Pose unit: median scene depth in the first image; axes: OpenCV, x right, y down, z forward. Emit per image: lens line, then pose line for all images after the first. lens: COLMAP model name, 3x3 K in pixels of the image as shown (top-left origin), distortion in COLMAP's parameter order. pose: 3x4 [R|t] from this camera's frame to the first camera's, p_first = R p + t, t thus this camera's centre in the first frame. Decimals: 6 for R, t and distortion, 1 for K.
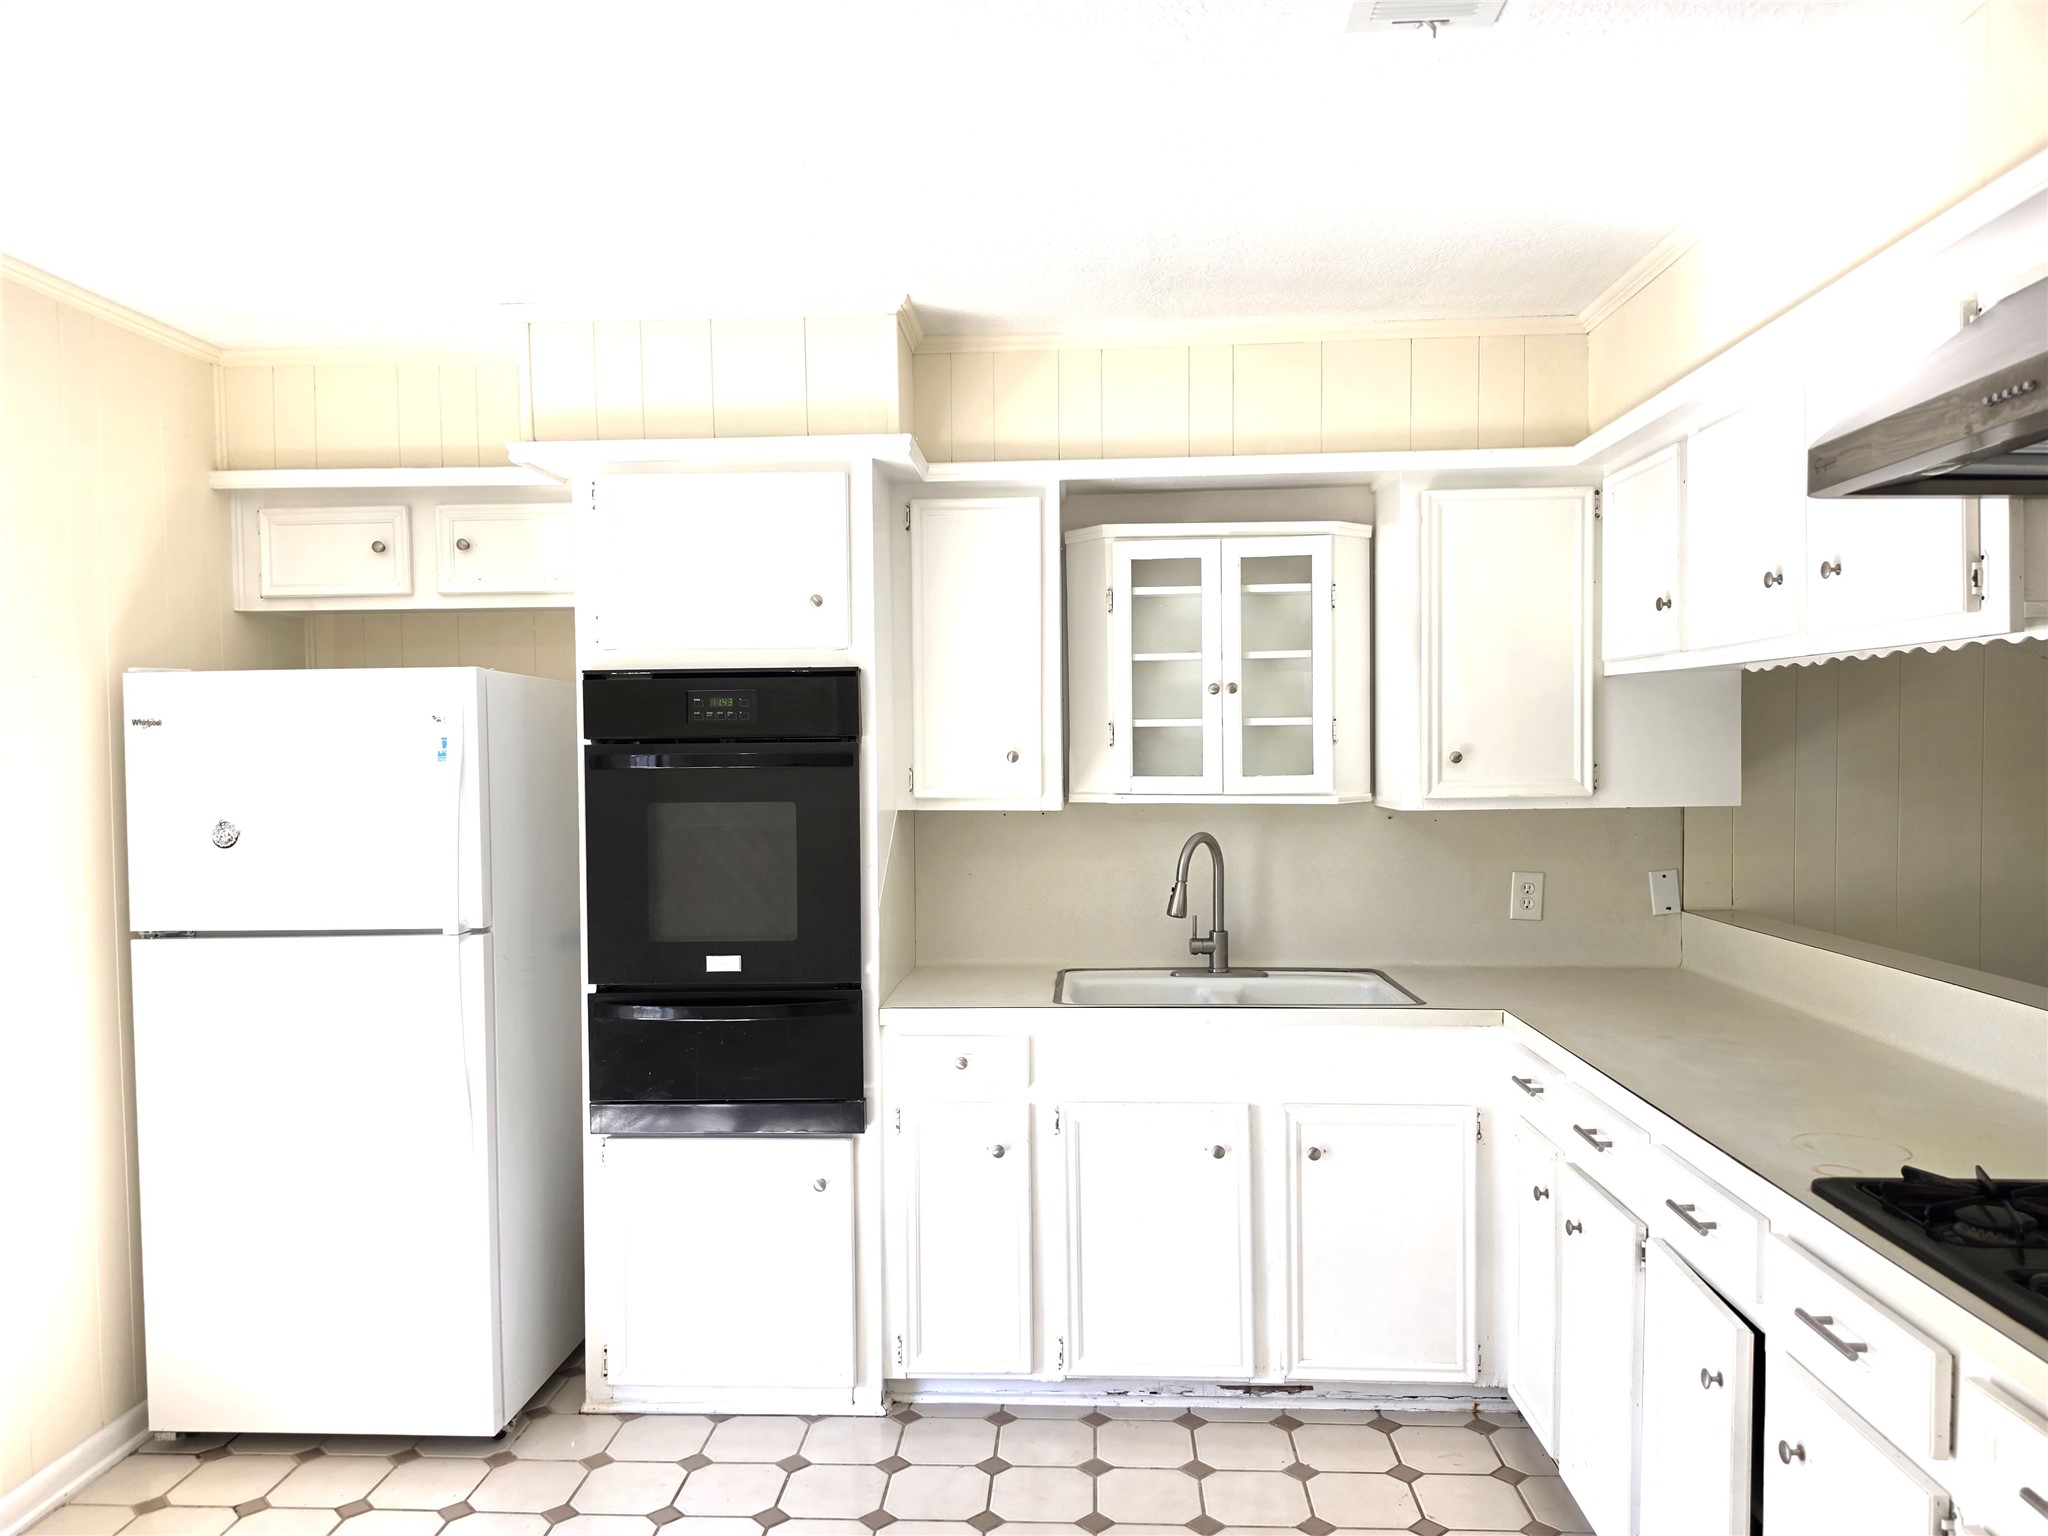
lens RADIAL K [[1408.1, 0, 1213.9], [0, 1408.1, 782.3], [0, 0, 1]] dist [0.057510, -0.043801]
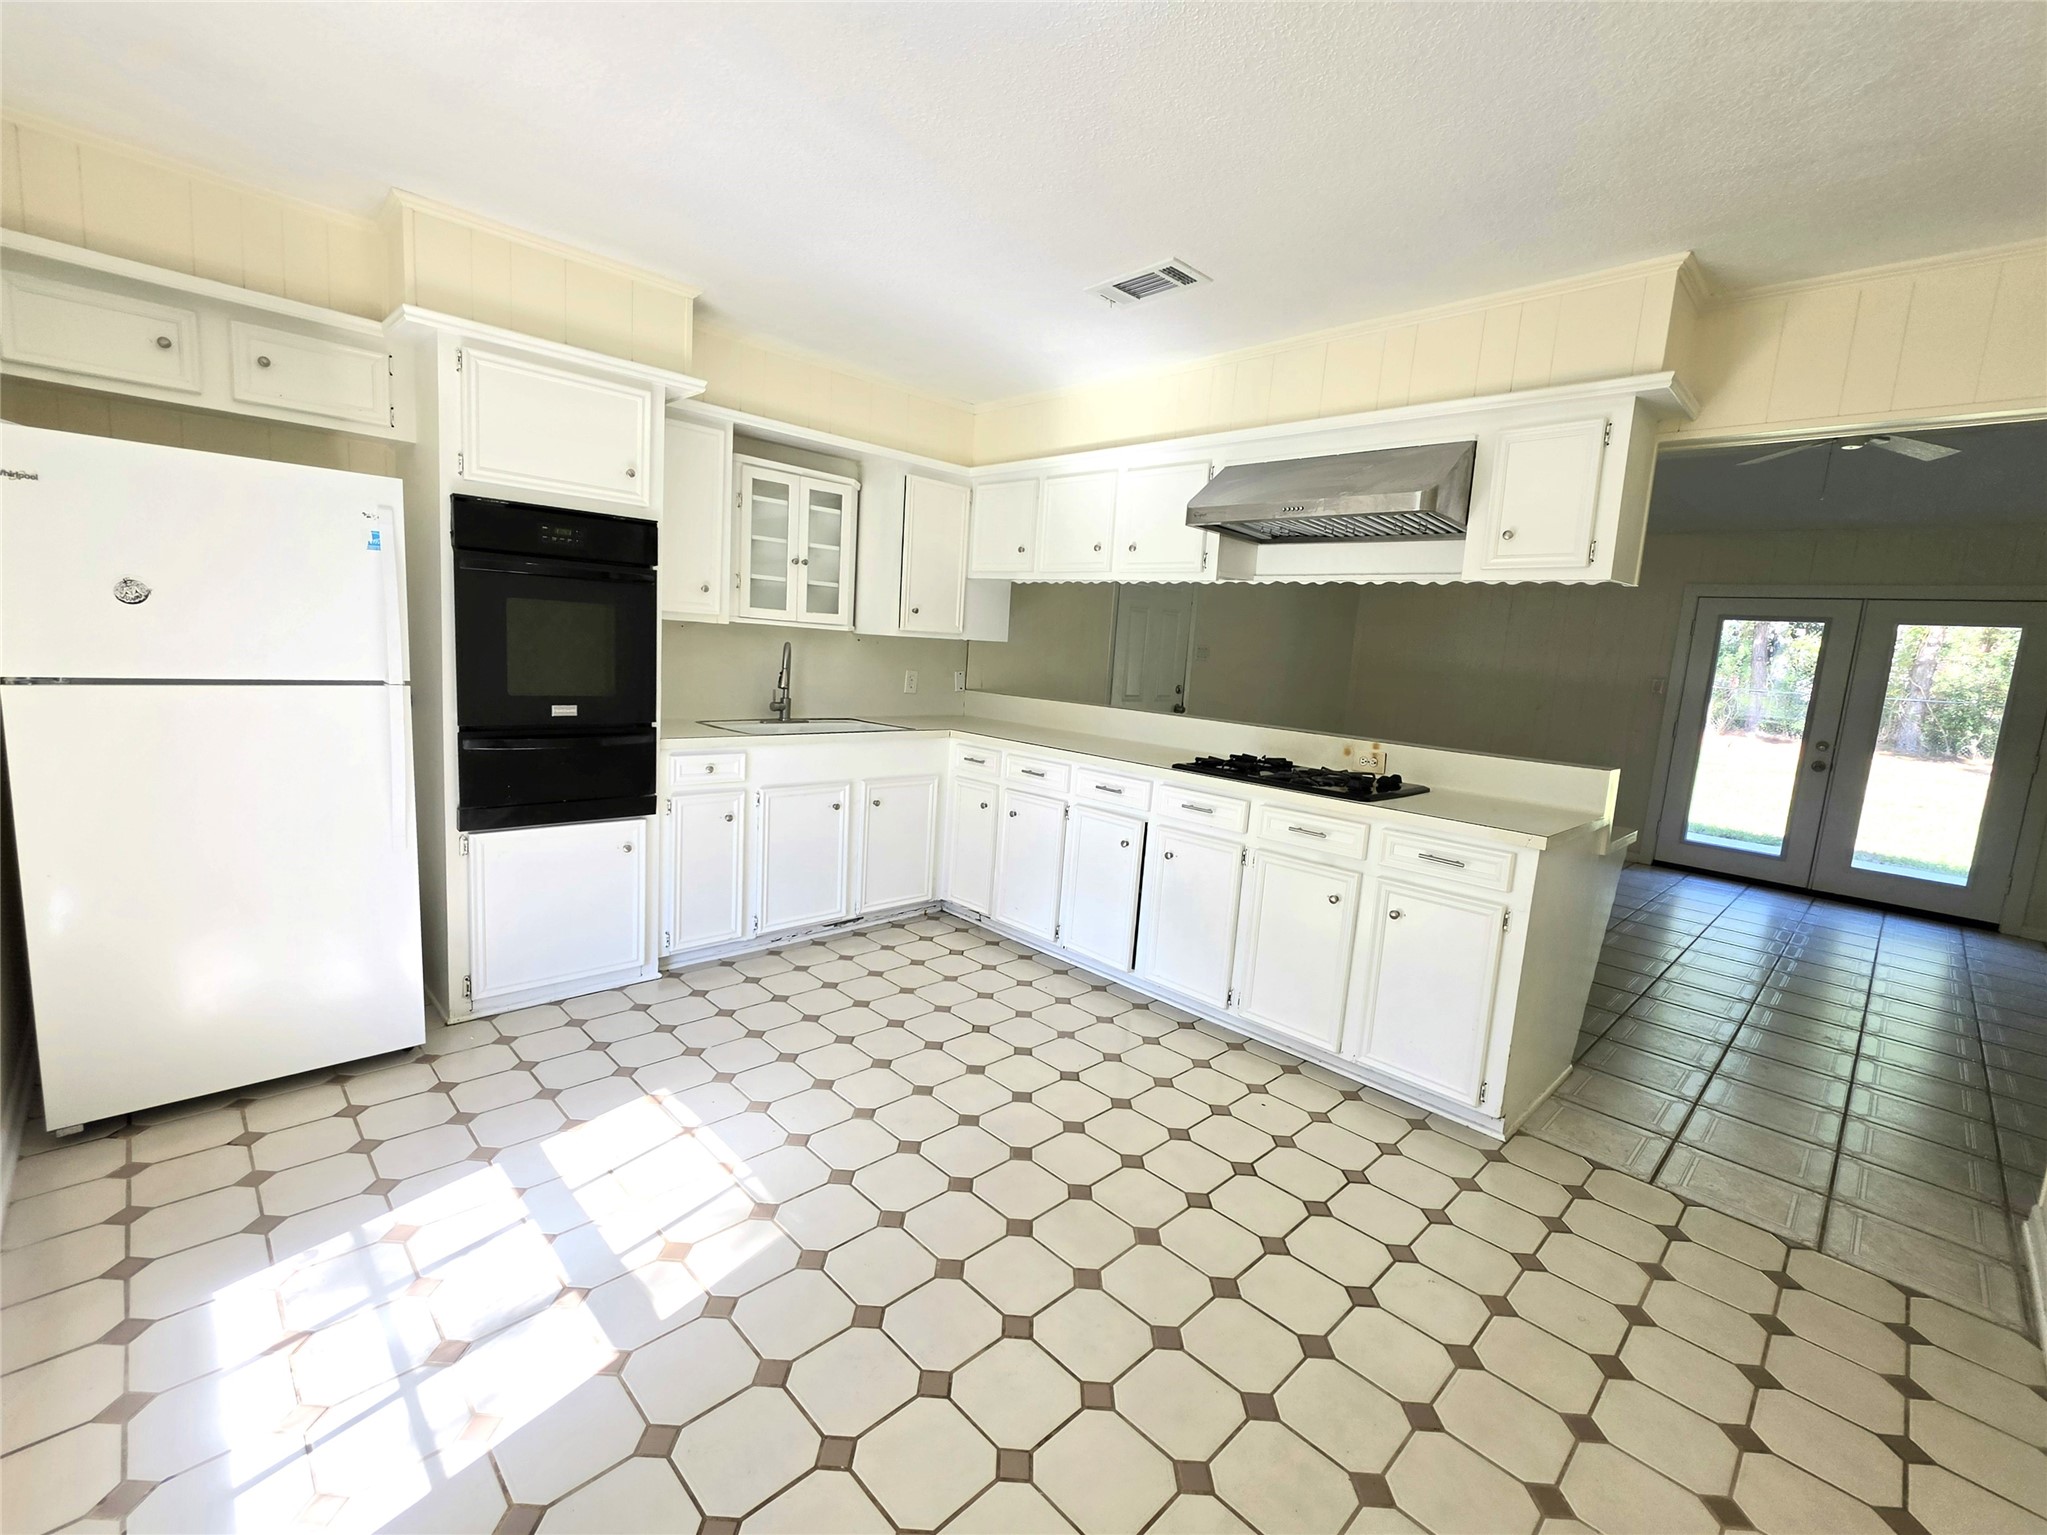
lens RADIAL K [[833.2, 0, 1031.8], [0, 833.2, 755.0], [0, 0, 1]] dist [-0.002174, -0.000325]
pose [[0.684011, -0.046517, 0.727987, -0.624746], [-0.044121, 0.993499, 0.104939, 0.058255], [-0.728136, -0.103899, 0.677512, 0.038601]]
